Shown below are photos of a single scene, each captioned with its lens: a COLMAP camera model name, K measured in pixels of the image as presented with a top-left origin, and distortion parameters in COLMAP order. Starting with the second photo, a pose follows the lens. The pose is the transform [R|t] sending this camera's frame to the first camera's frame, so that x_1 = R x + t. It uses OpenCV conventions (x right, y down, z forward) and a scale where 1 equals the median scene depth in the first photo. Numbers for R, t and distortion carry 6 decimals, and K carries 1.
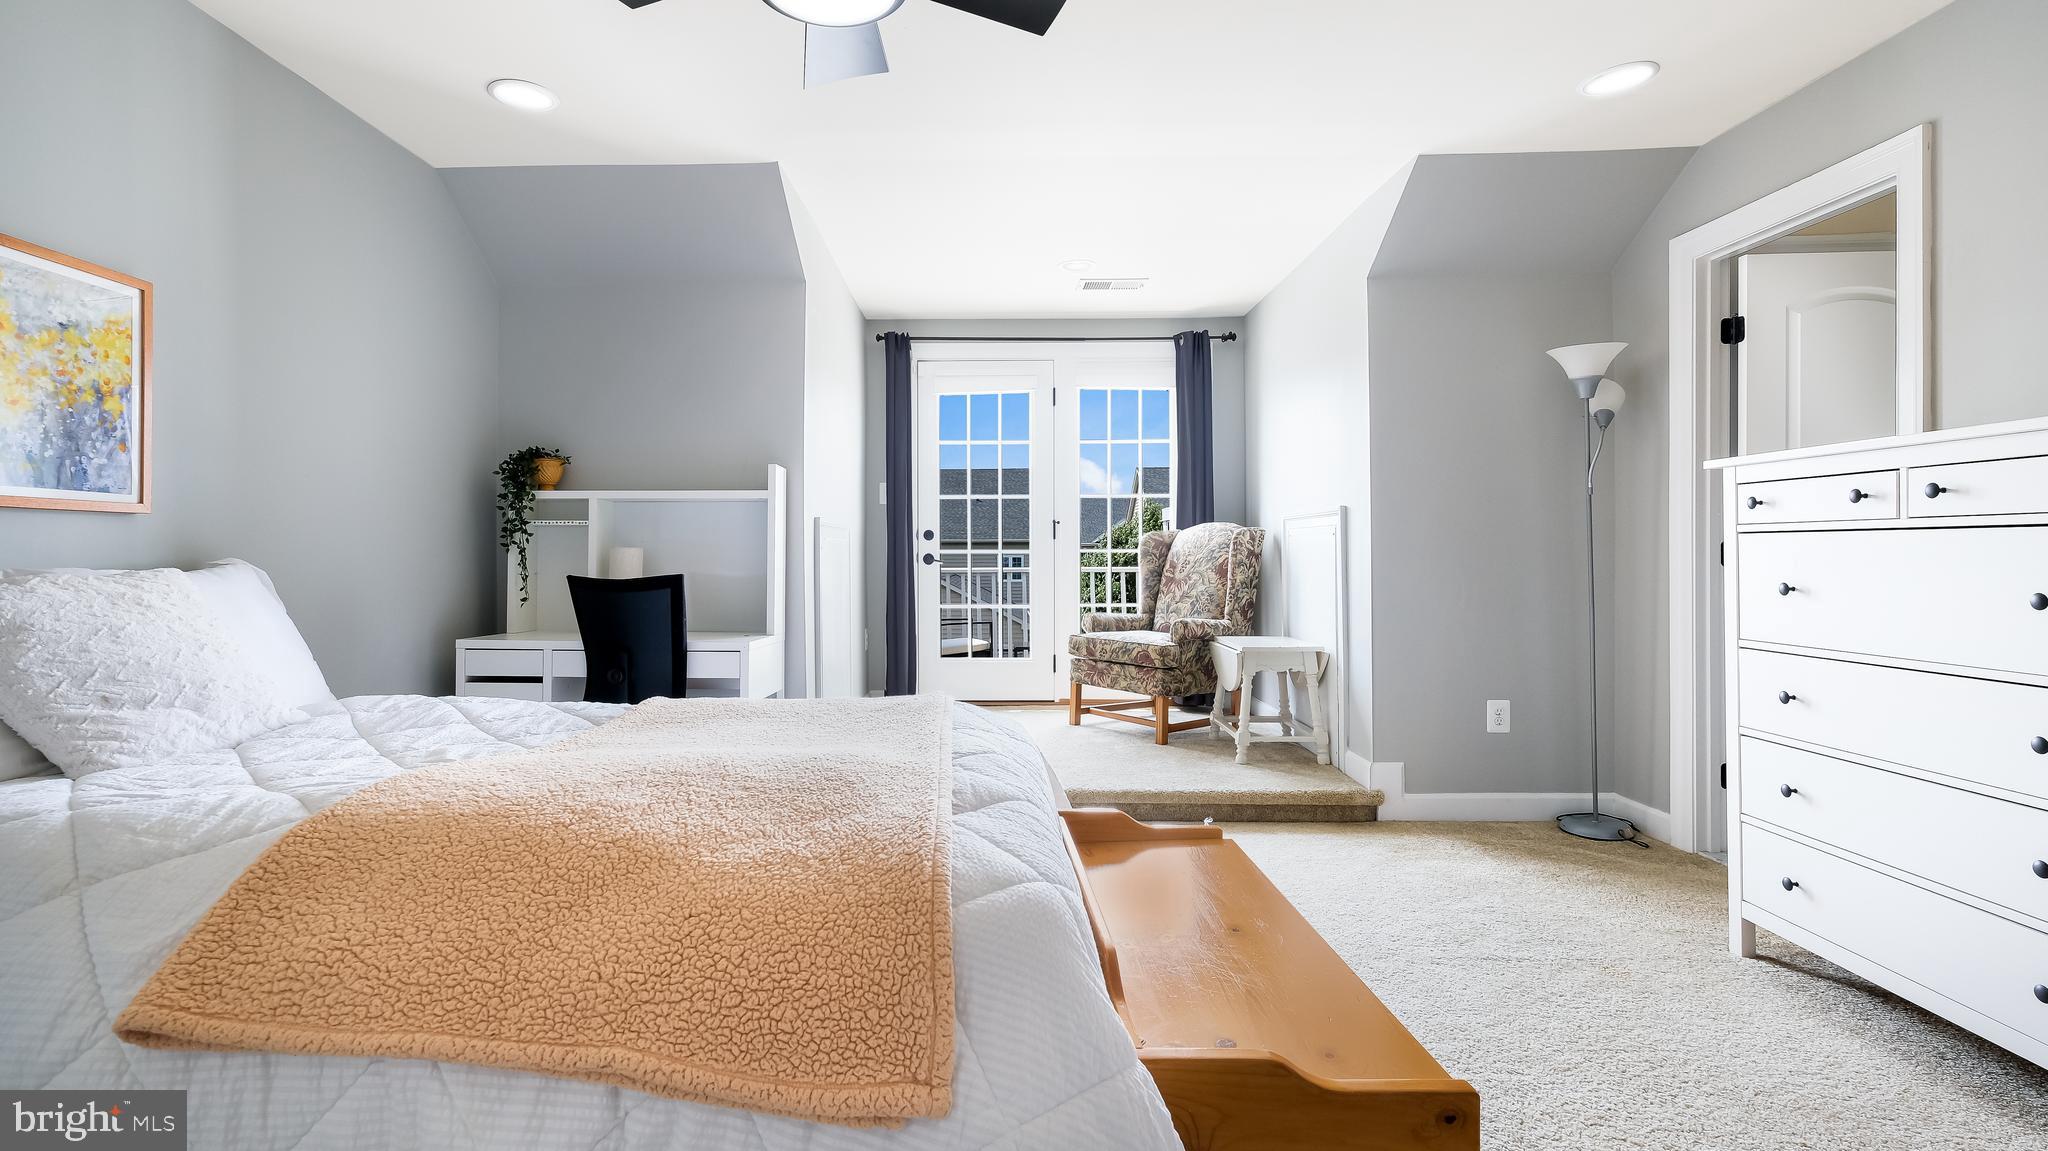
lens RADIAL K [[922.5, 0, 1028.1], [0, 922.5, 554.9], [0, 0, 1]] dist [-0.000447, -0.000464]
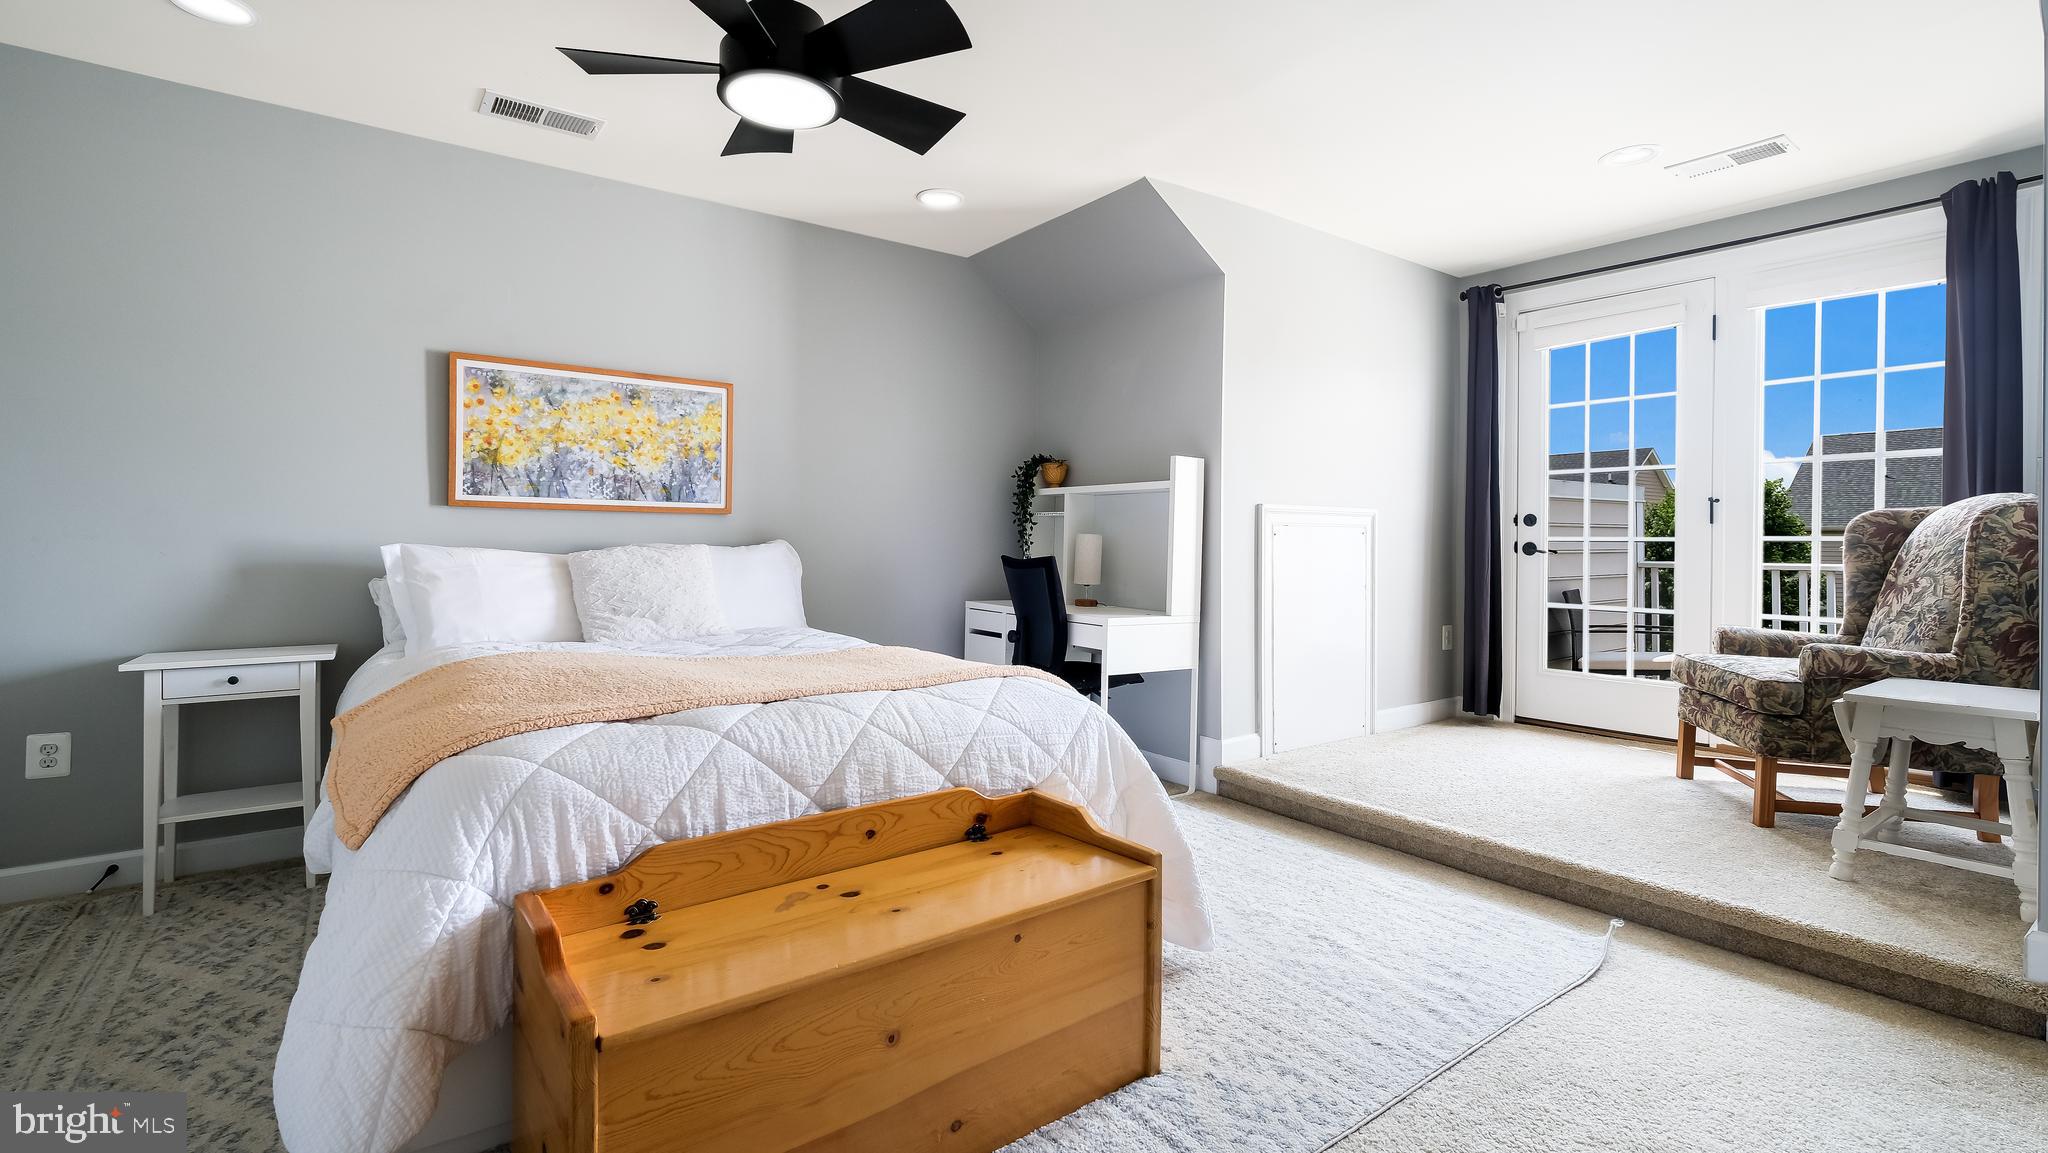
lens RADIAL K [[922.5, 0, 1028.1], [0, 922.5, 555.9], [0, 0, 1]] dist [-0.000447, -0.000464]
pose [[0.606002, 0.018937, -0.795238, 0.353834], [-0.007983, 0.999811, 0.017725, -0.000050], [0.795423, -0.004394, 0.606039, 0.164201]]
